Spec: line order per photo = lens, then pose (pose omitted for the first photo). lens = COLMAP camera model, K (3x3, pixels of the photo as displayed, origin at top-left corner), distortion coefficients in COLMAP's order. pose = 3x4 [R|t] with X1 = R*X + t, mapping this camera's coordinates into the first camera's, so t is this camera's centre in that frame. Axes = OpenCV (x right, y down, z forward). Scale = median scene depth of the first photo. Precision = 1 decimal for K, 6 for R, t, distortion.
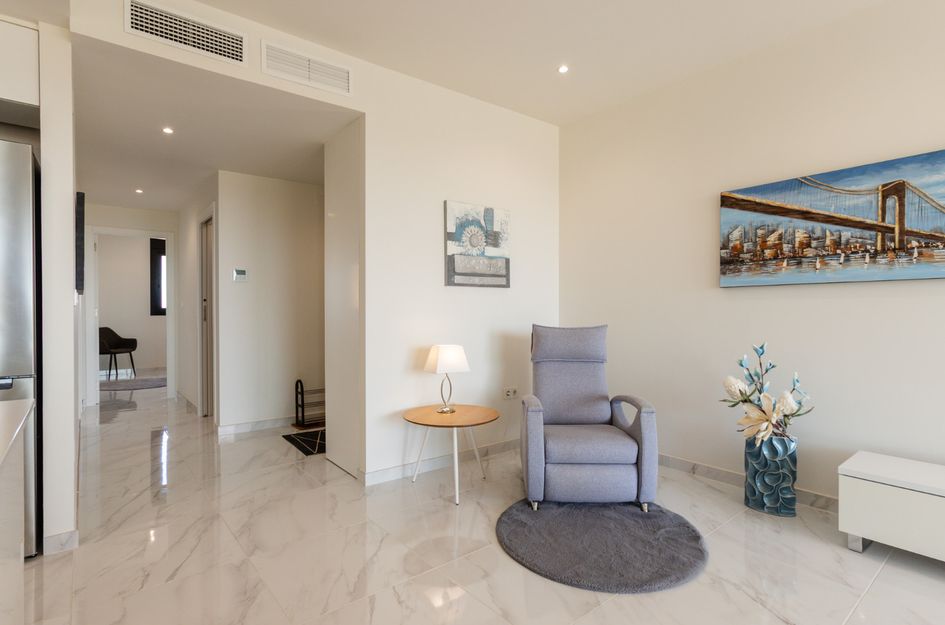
lens RADIAL K [[475.8, 0, 468.5], [0, 475.8, 315.1], [0, 0, 1]] dist [-0.017240, 0.013951]
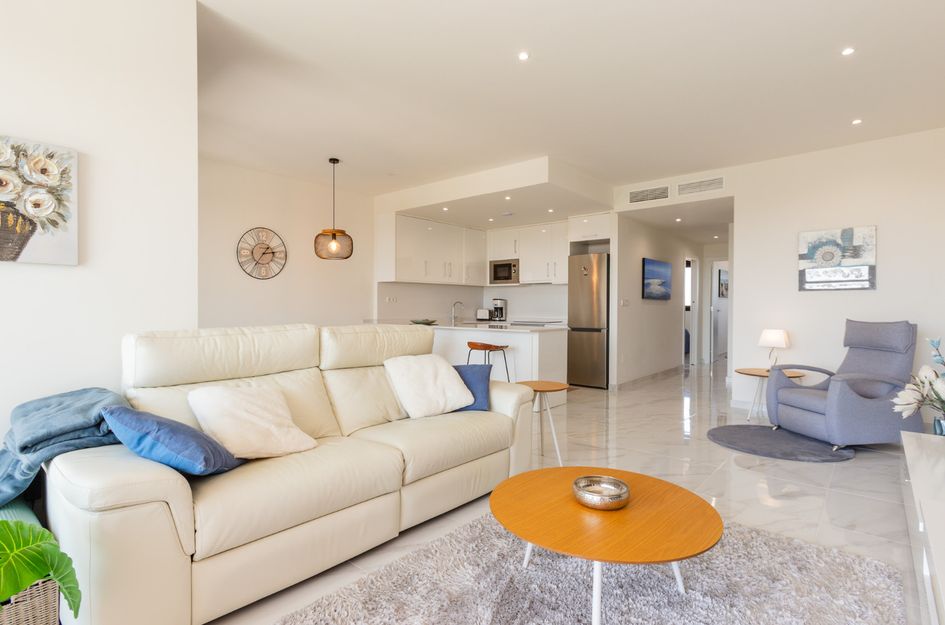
lens RADIAL K [[475.8, 0, 469.9], [0, 475.8, 315.9], [0, 0, 1]] dist [-0.017240, 0.013951]
pose [[0.175330, 0.018713, -0.984332, 1.434827], [-0.012010, 0.999786, 0.016867, 0.002061], [0.984437, 0.008864, 0.175517, -0.292586]]
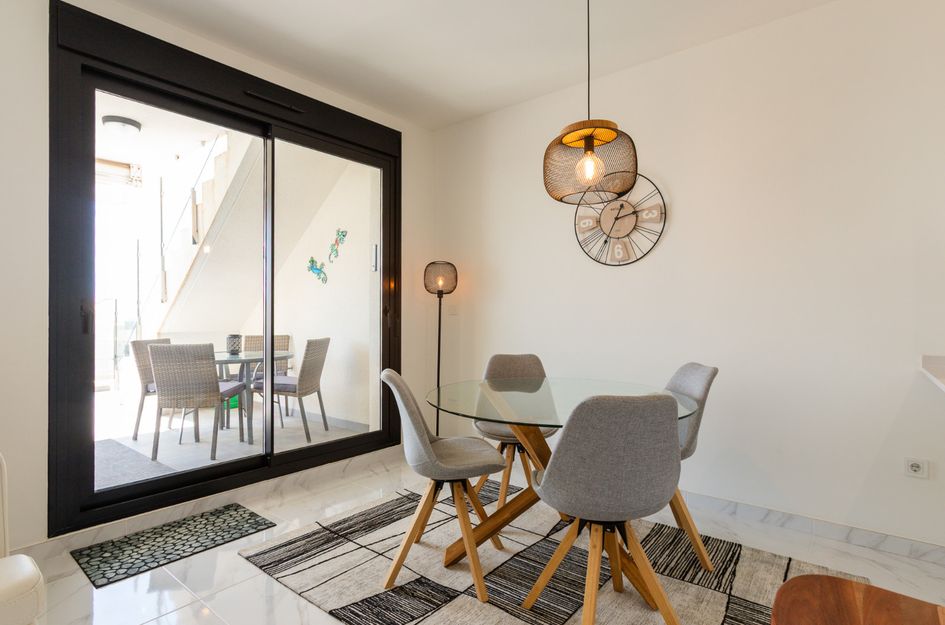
lens RADIAL K [[475.8, 0, 466.5], [0, 475.8, 317.6], [0, 0, 1]] dist [-0.017240, 0.013951]
pose [[-0.979360, 0.004046, -0.202085, -0.101042], [0.000145, 0.999813, 0.019318, -0.009000], [0.202126, 0.018890, -0.979177, 0.195670]]
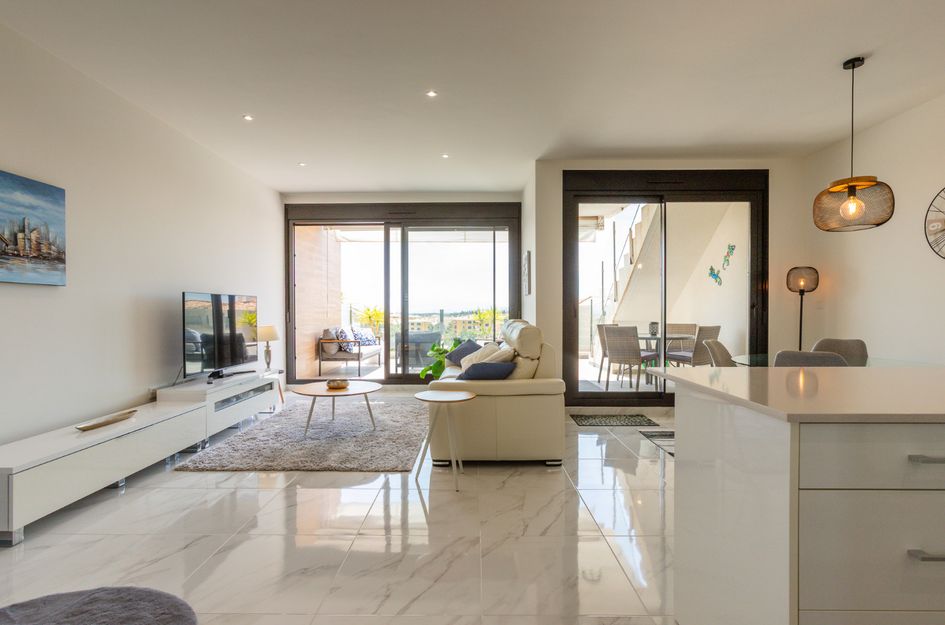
lens RADIAL K [[475.8, 0, 472.8], [0, 475.8, 312.1], [0, 0, 1]] dist [-0.017240, 0.013951]
pose [[-0.774212, -0.001450, 0.632924, -0.456467], [0.007655, 0.999903, 0.011655, -0.007792], [-0.632880, 0.013868, -0.774126, 0.896363]]
